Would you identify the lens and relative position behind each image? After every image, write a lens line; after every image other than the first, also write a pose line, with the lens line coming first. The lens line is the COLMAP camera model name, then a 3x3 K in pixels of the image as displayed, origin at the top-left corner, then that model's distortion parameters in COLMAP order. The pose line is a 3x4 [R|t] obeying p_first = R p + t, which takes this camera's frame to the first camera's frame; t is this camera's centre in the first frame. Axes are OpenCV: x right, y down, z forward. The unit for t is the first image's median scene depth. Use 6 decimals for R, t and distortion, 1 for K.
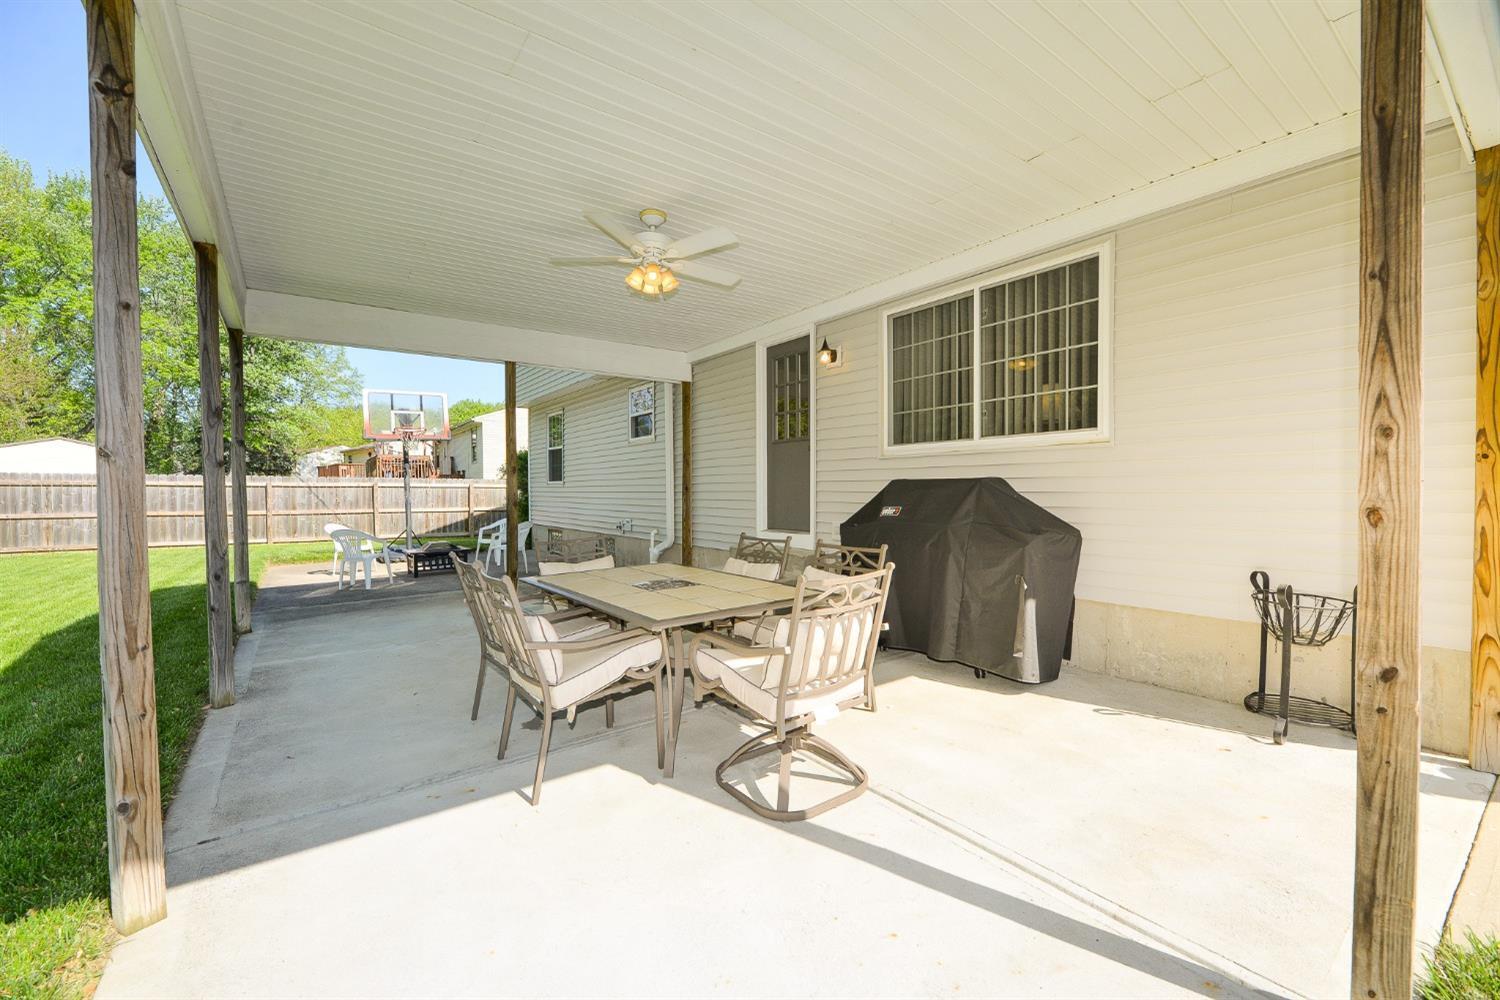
lens RADIAL K [[608.7, 0, 750.2], [0, 608.7, 507.1], [0, 0, 1]] dist [-0.000471, -0.002179]
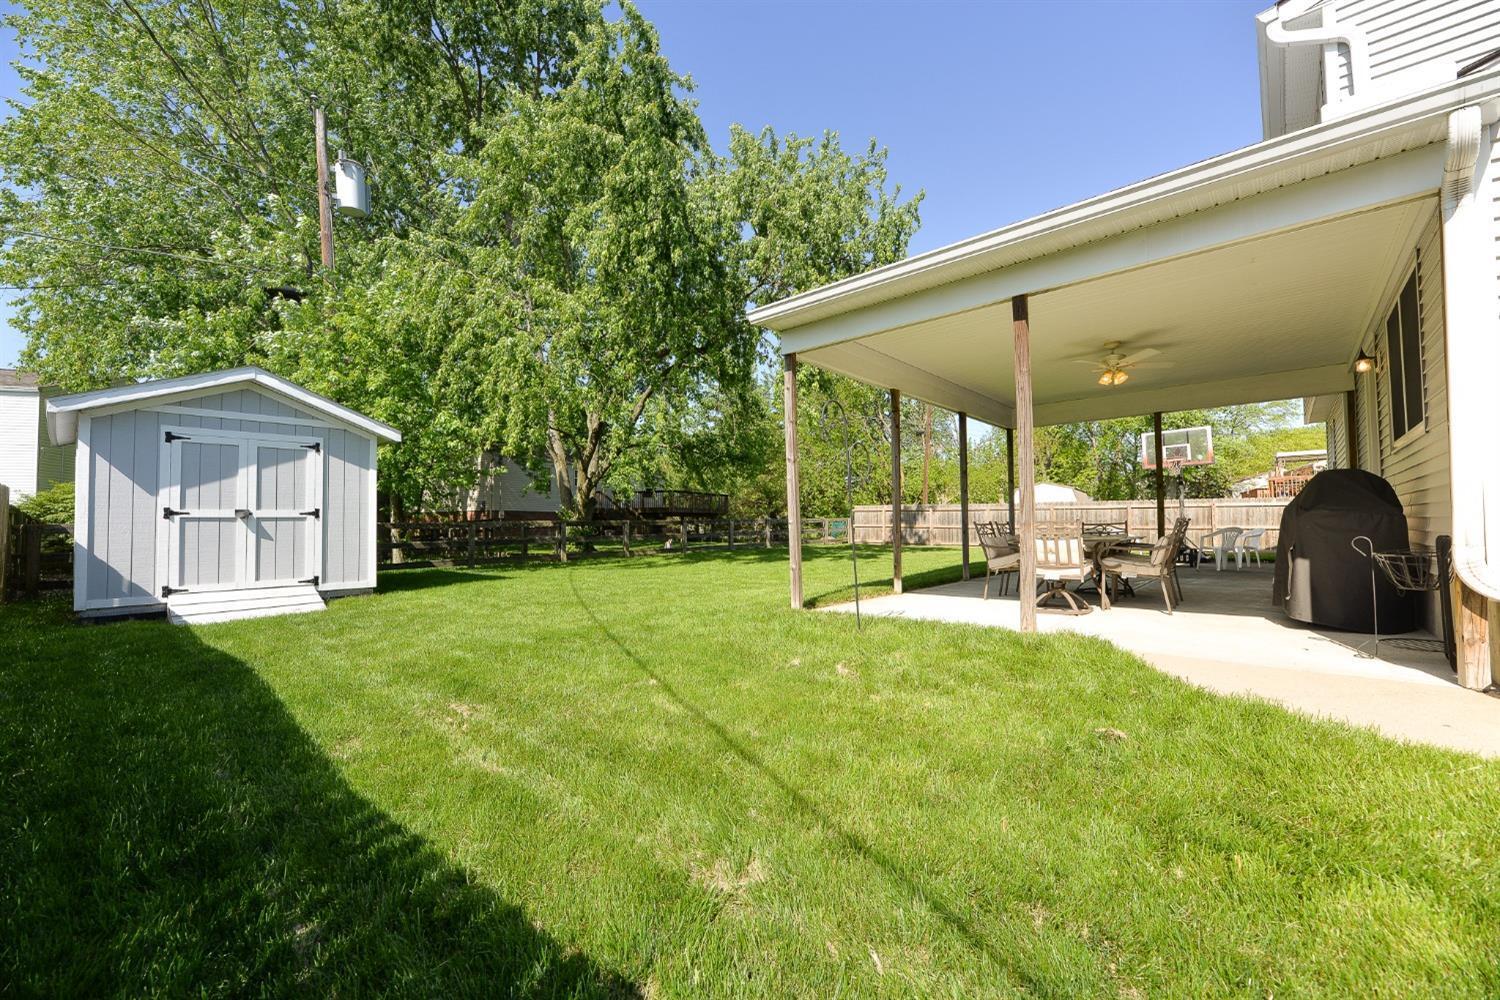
lens RADIAL K [[608.7, 0, 737.8], [0, 608.7, 507.4], [0, 0, 1]] dist [-0.000471, -0.002179]
pose [[0.197264, -0.025713, -0.980013, 0.330217], [-0.020272, 0.999335, -0.030301, 0.021135], [0.980141, 0.025844, 0.196612, -0.108572]]
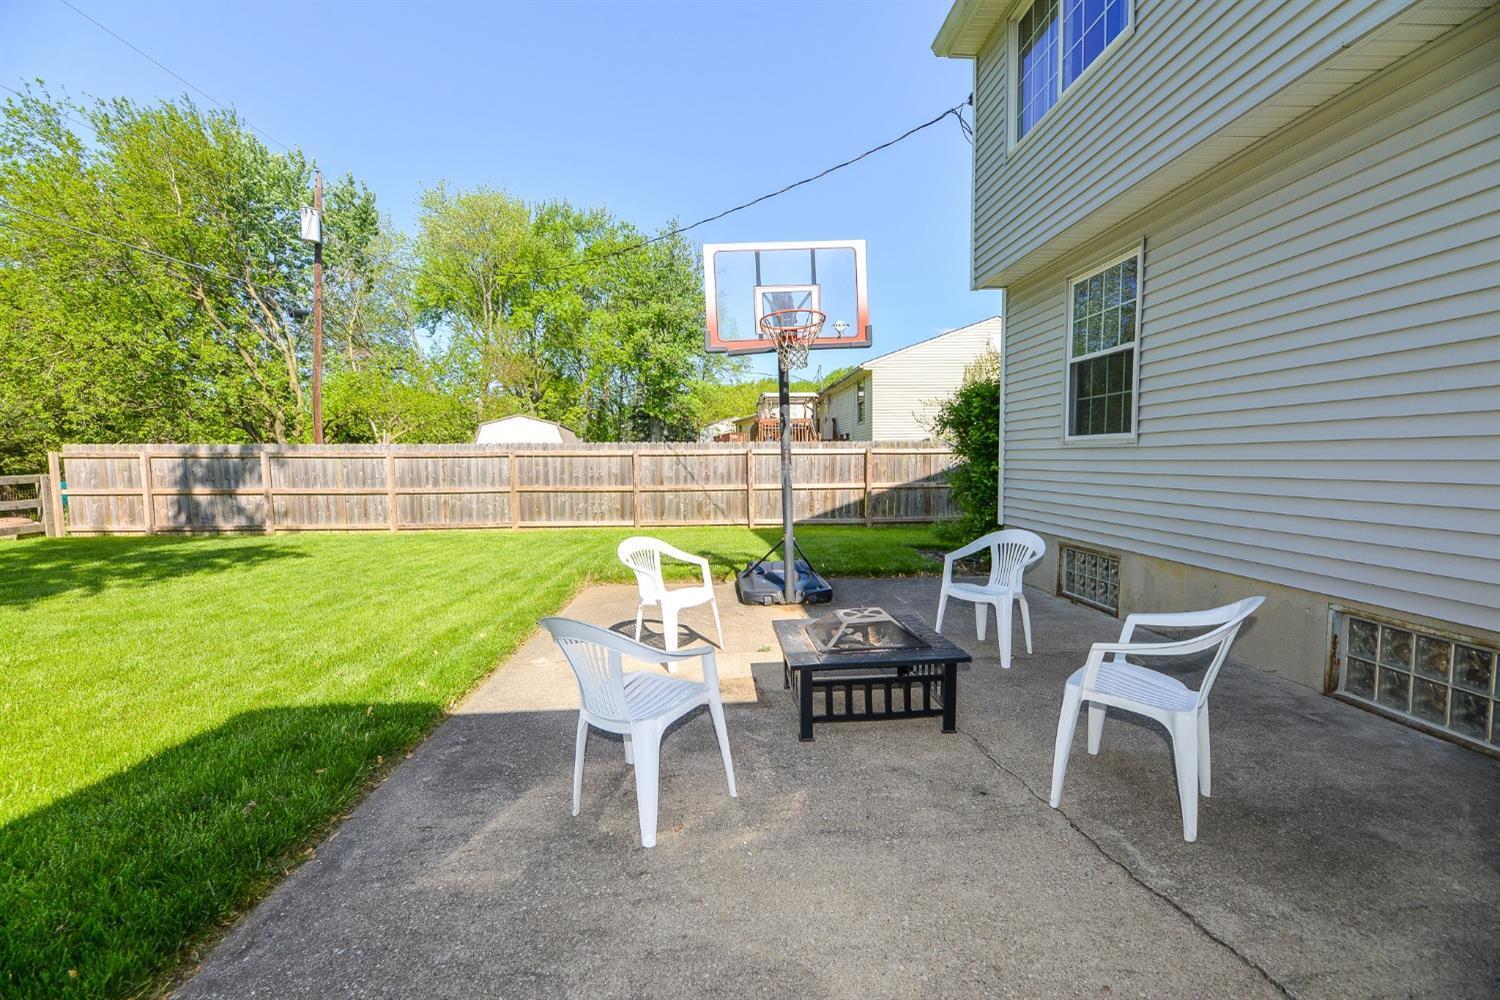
lens RADIAL K [[608.7, 0, 740.9], [0, 608.7, 503.9], [0, 0, 1]] dist [-0.000471, -0.002179]
pose [[0.830883, 0.031986, -0.555527, -0.201840], [-0.003523, 0.998629, 0.052231, -0.011230], [0.556436, -0.041440, 0.829857, 0.359993]]
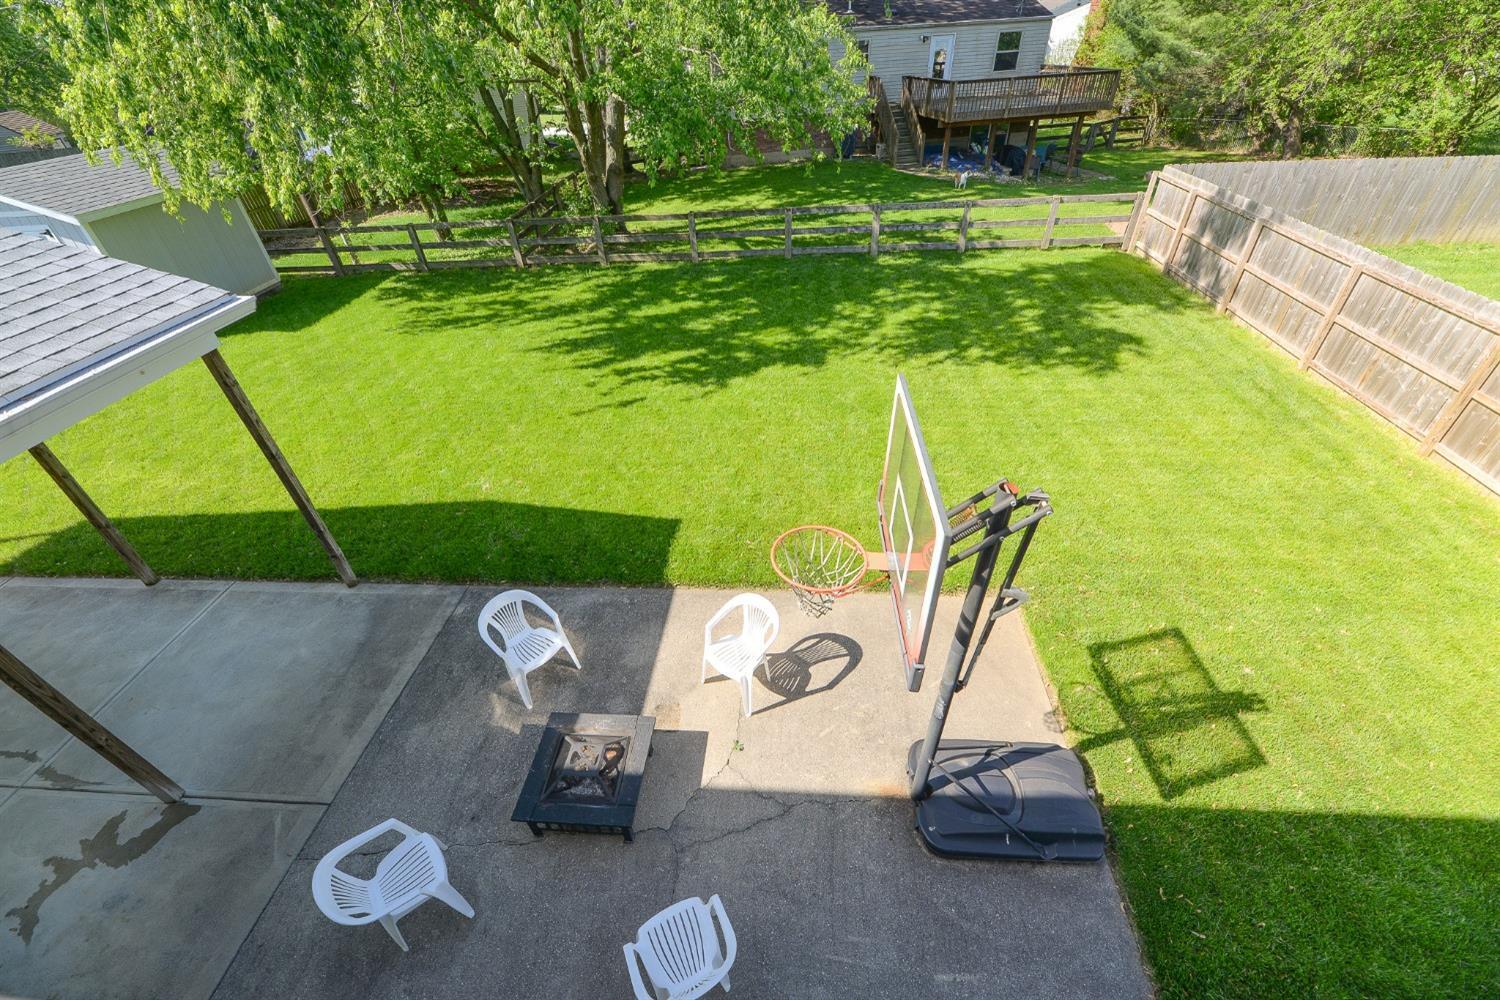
lens RADIAL K [[608.7, 0, 748.1], [0, 608.7, 499.8], [0, 0, 1]] dist [-0.000471, -0.002179]
pose [[-0.647819, 0.491357, -0.582150, -0.217511], [0.028182, 0.779117, 0.626245, -0.208838], [0.761273, 0.389287, -0.518575, 0.670328]]
